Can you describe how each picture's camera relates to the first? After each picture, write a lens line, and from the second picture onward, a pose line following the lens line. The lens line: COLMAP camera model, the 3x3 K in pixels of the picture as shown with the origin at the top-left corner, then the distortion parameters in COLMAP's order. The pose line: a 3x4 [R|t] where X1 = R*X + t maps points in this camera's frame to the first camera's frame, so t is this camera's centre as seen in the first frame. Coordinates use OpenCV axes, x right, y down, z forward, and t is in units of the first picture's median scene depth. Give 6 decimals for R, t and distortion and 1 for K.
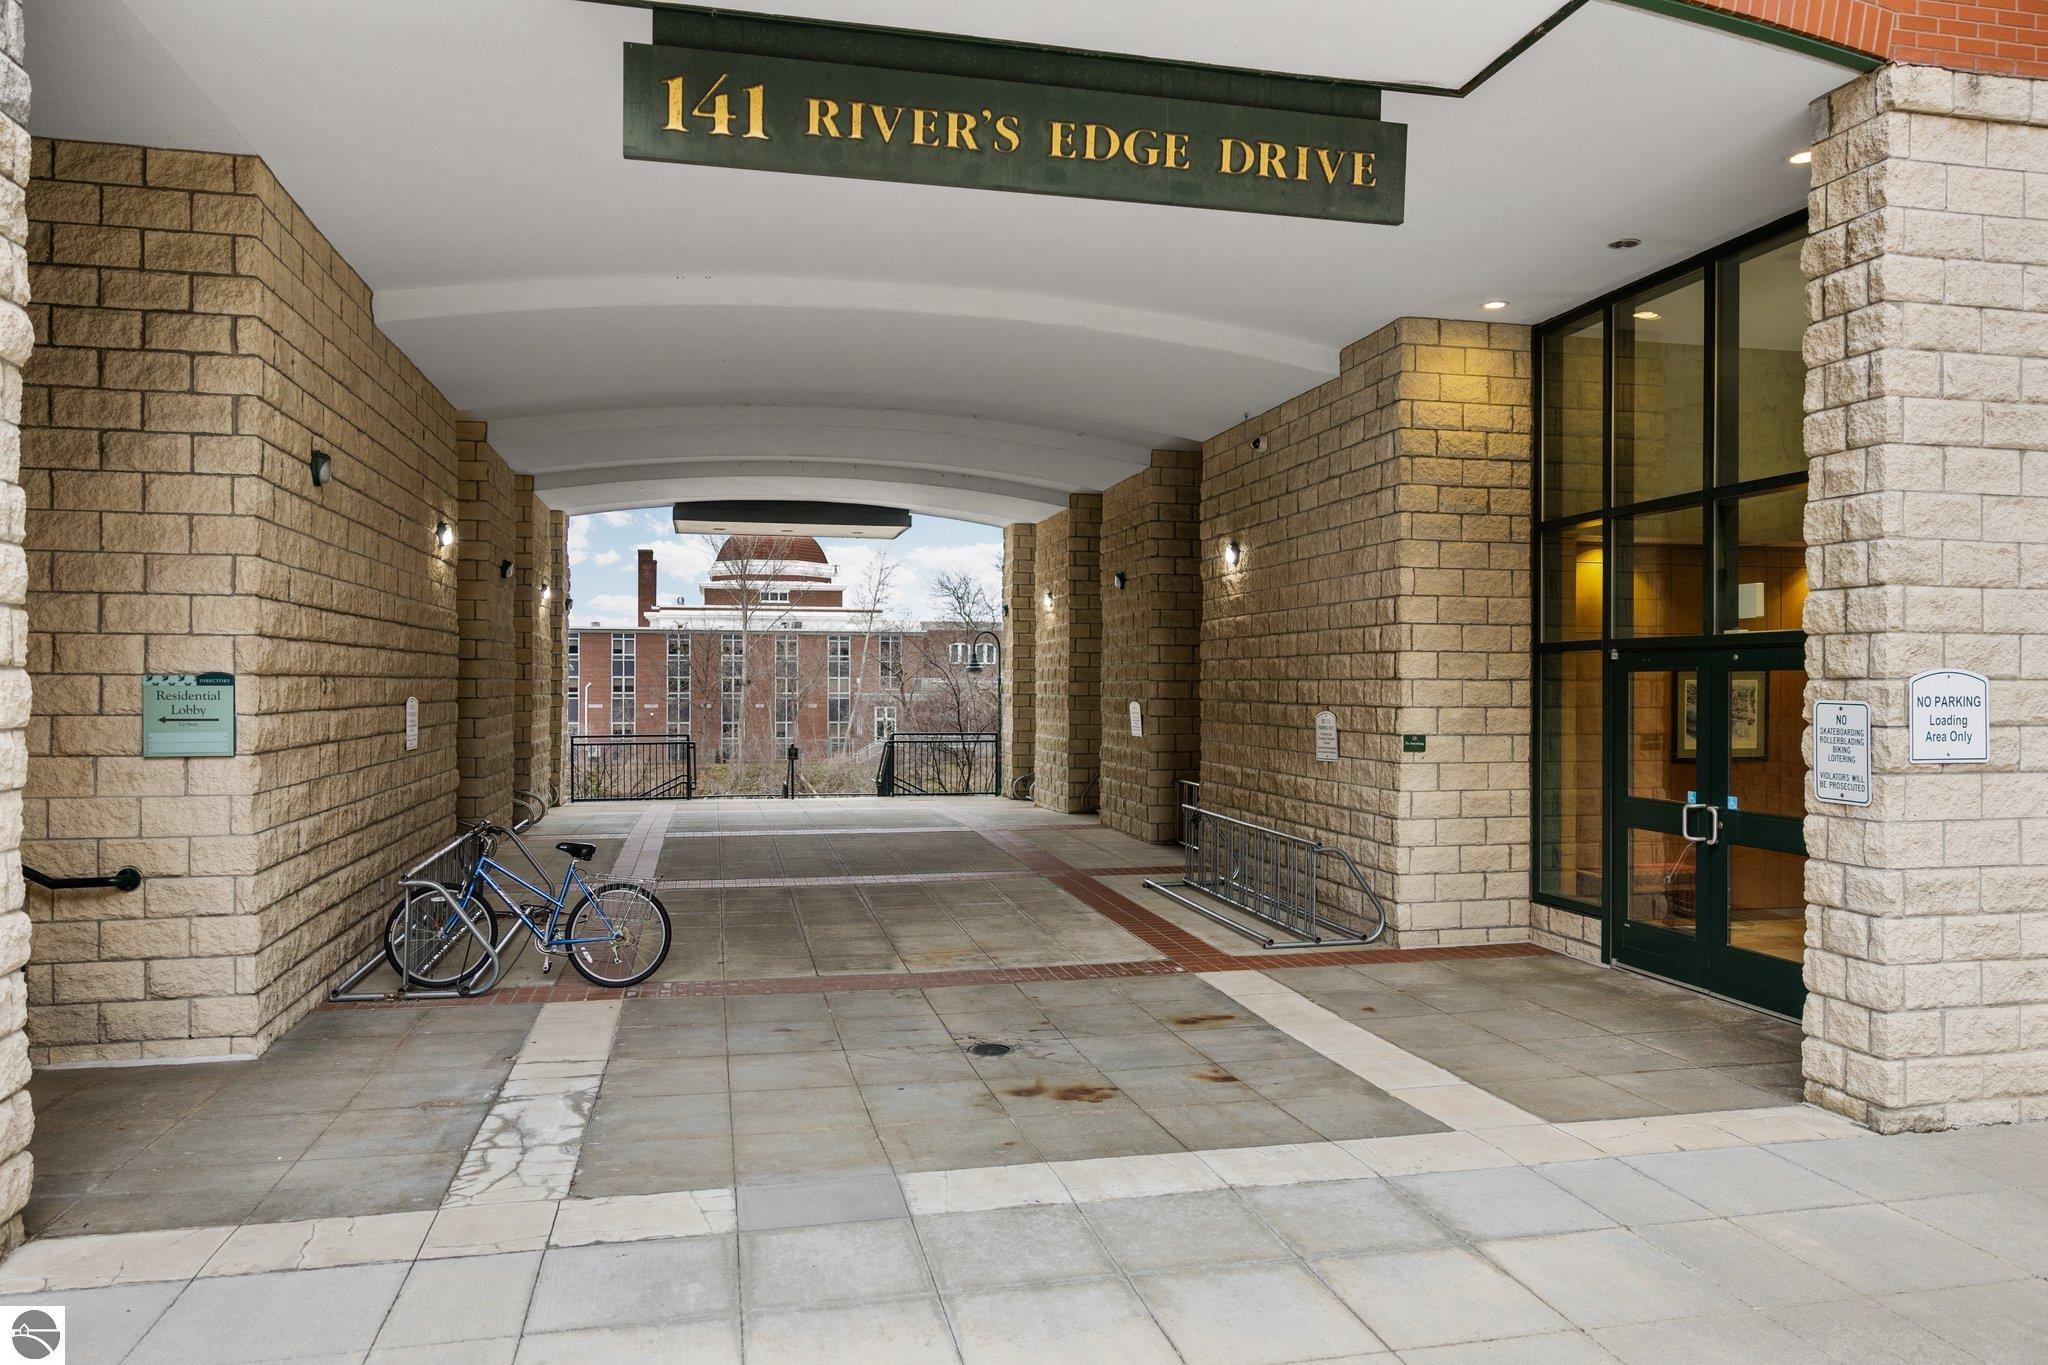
lens RADIAL K [[1378.5, 0, 1024.0], [0, 1378.5, 682.5], [0, 0, 1]] dist [-0.007765, -0.001448]
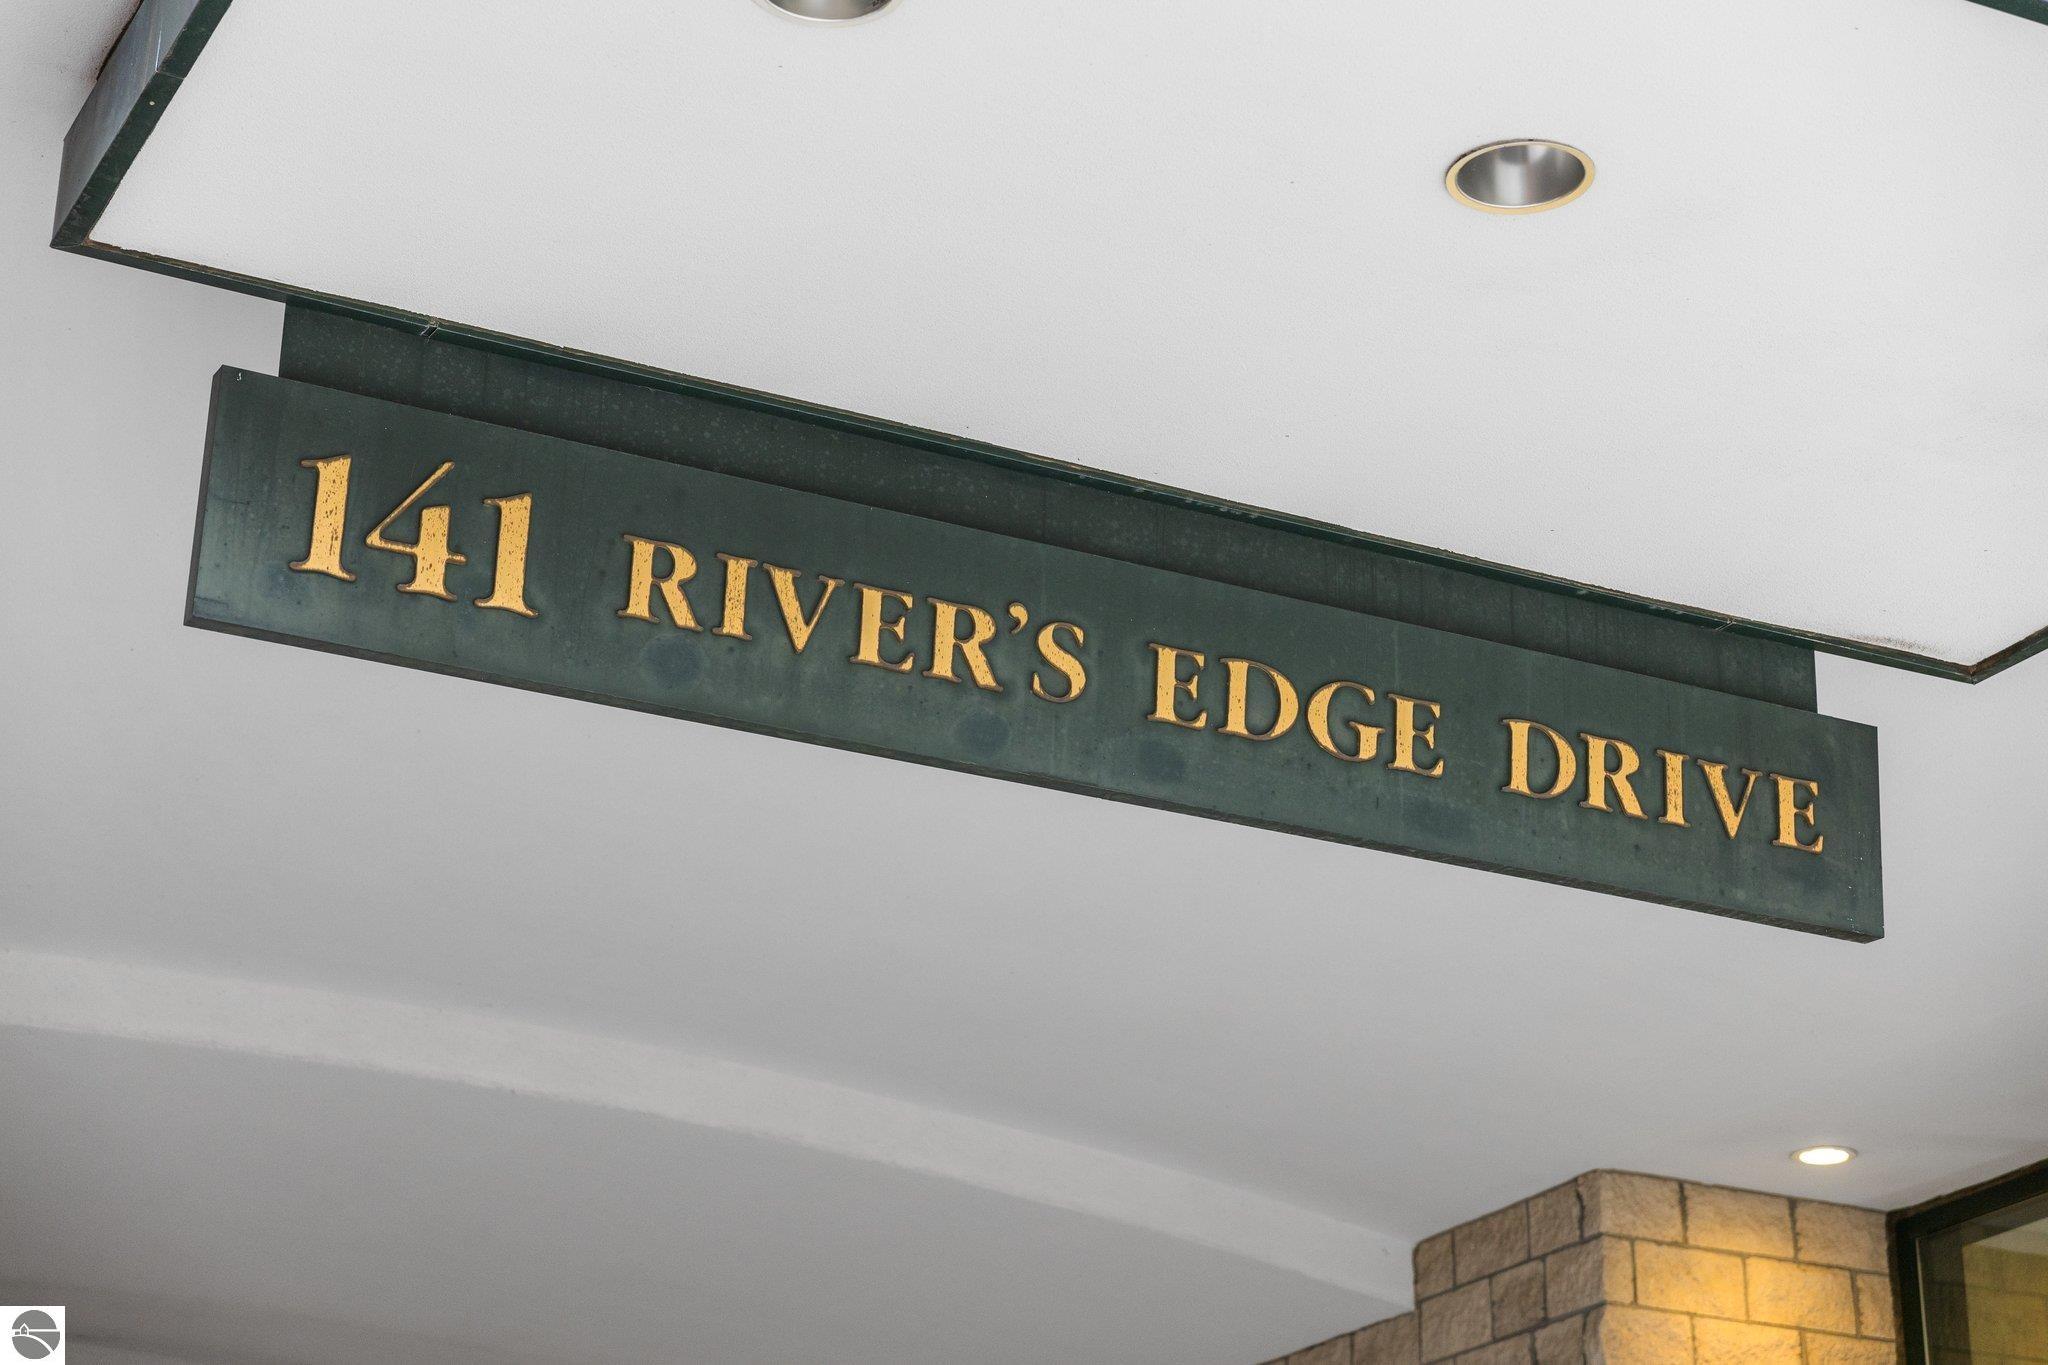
lens RADIAL K [[4008.3, 0, 1024.0], [0, 4008.3, 682.5], [0, 0, 1]] dist [0.018535, 0.123686]
pose [[0.966951, 0.096806, 0.235869, -0.307101], [-0.002226, 0.928284, -0.371865, 0.066734], [-0.254952, 0.359050, 0.897821, -0.104228]]
